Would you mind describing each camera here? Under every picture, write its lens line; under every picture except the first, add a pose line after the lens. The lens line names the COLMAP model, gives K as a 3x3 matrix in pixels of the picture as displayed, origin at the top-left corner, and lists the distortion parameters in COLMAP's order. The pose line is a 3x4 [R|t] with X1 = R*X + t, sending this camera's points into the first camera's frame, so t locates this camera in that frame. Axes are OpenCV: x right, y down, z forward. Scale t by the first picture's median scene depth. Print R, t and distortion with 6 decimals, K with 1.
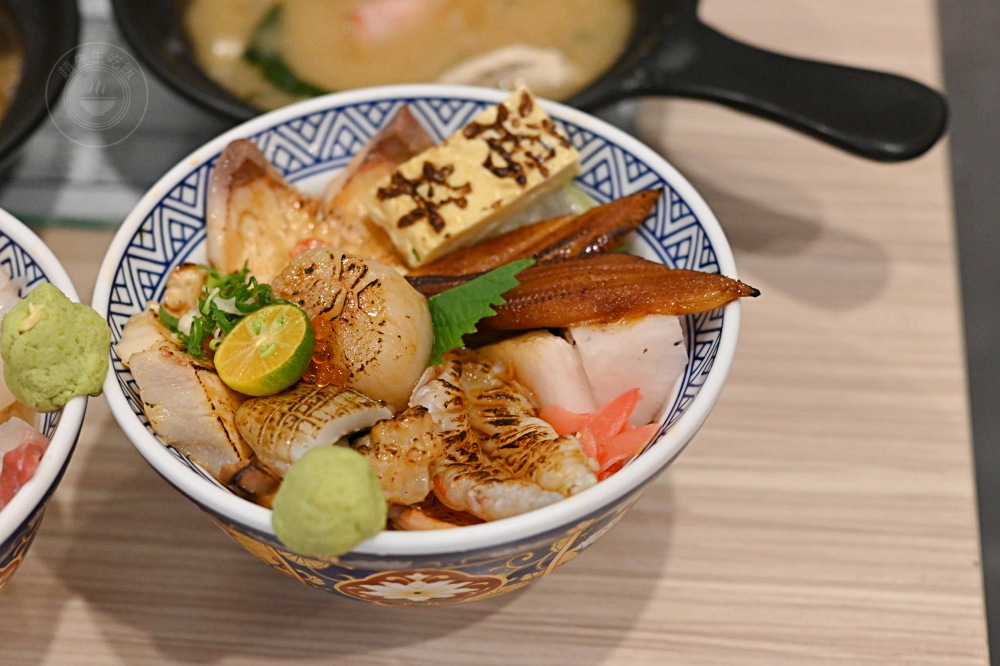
lens RADIAL K [[2220.4, 0, 500.0], [0, 2220.4, 333.0], [0, 0, 1]] dist [0.218883, -0.486653]
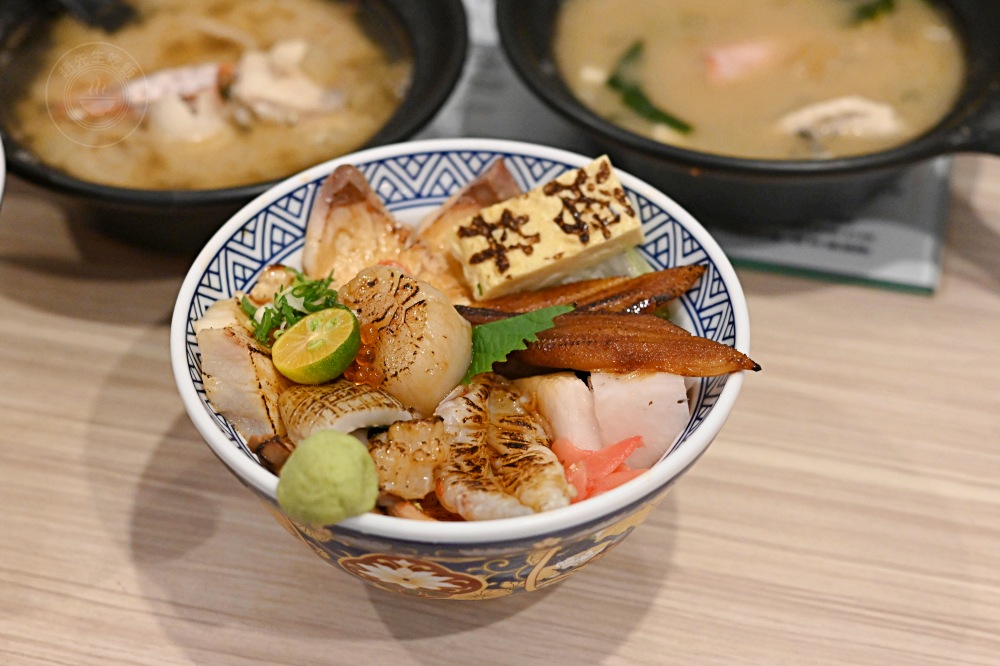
lens RADIAL K [[2220.4, 0, 500.0], [0, 2220.4, 333.0], [0, 0, 1]] dist [0.218883, -0.486653]
pose [[0.975628, 0.161770, -0.148256, 0.146149], [-0.168579, 0.985085, -0.034489, 0.023791], [0.140466, 0.058641, 0.988347, -0.100342]]
